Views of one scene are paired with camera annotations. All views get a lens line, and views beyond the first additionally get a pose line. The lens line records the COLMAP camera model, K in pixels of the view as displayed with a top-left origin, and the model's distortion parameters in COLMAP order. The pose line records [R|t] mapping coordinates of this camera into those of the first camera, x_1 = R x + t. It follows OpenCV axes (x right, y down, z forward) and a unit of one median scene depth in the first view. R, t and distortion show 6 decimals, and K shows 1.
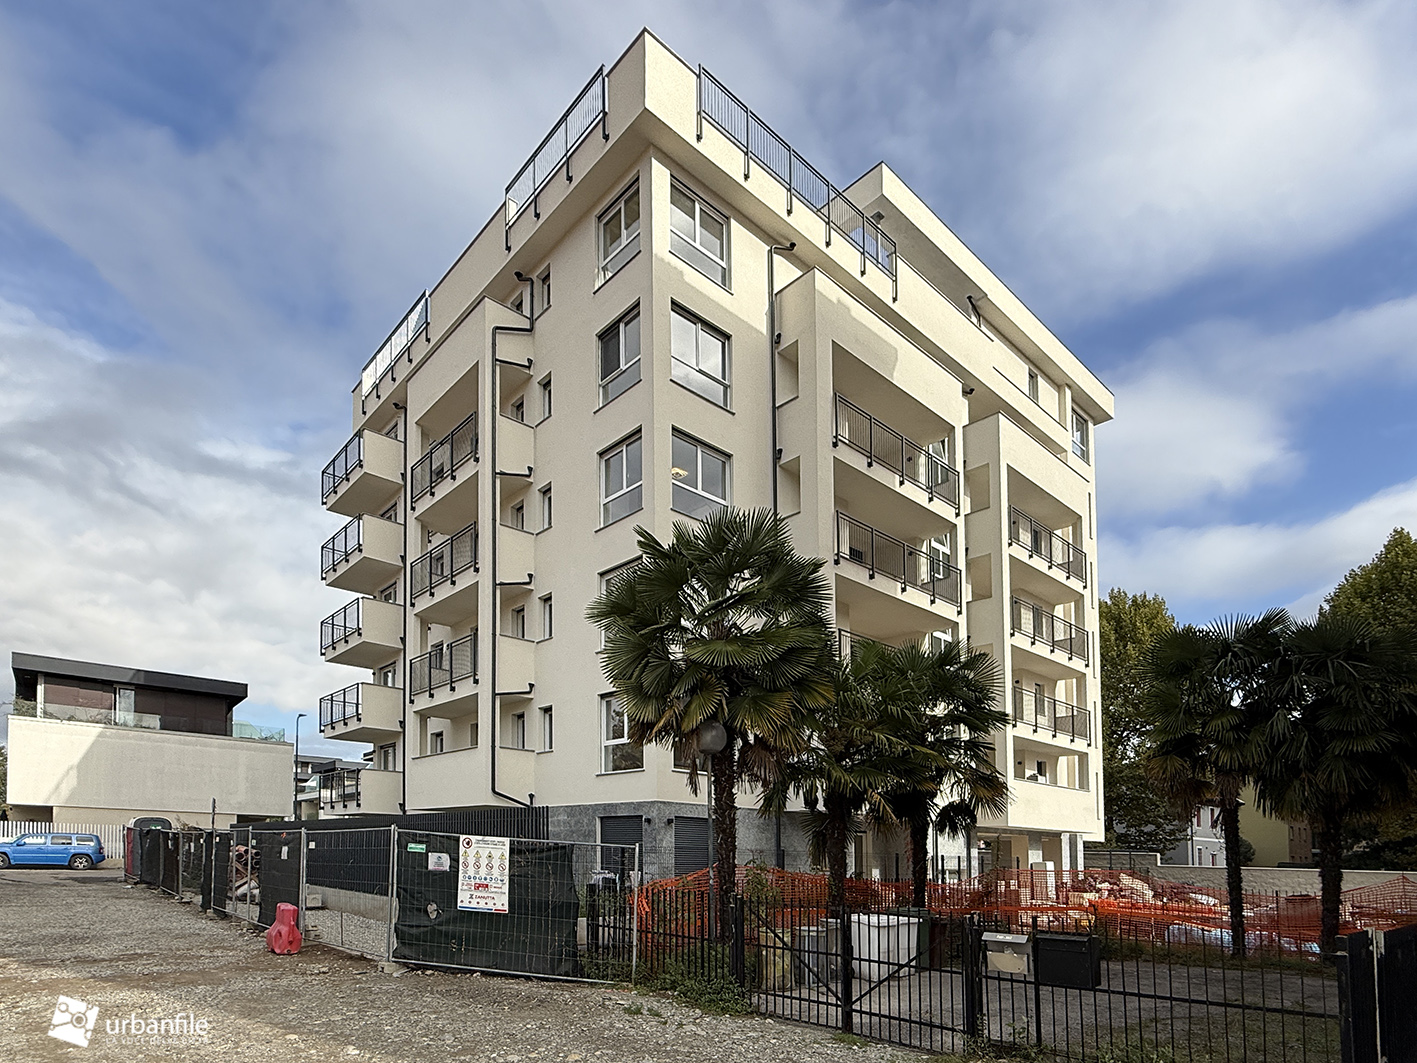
lens RADIAL K [[703.7, 0, 708.5], [0, 703.7, 531.5], [0, 0, 1]] dist [-0.000100, -0.000043]
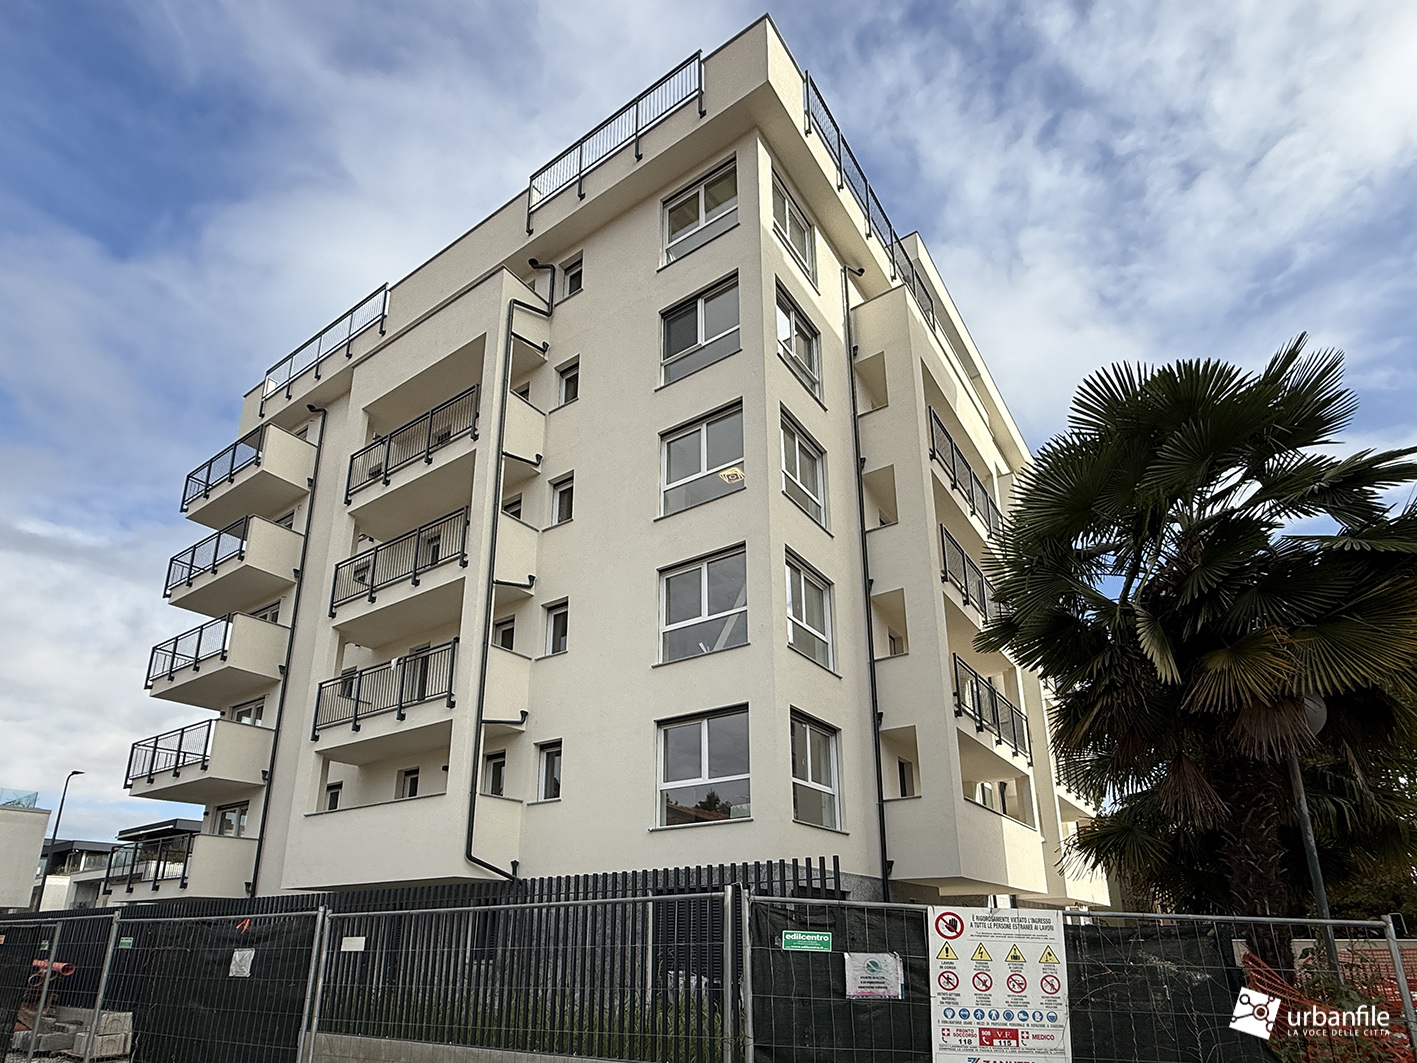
lens RADIAL K [[621.9, 0, 708.5], [0, 621.9, 531.5], [0, 0, 1]] dist [0.001250, 0.000167]
pose [[0.962548, 0.126542, 0.239767, -0.235037], [-0.089131, 0.982931, -0.160944, 0.107278], [-0.256040, 0.133546, 0.957397, 0.245549]]
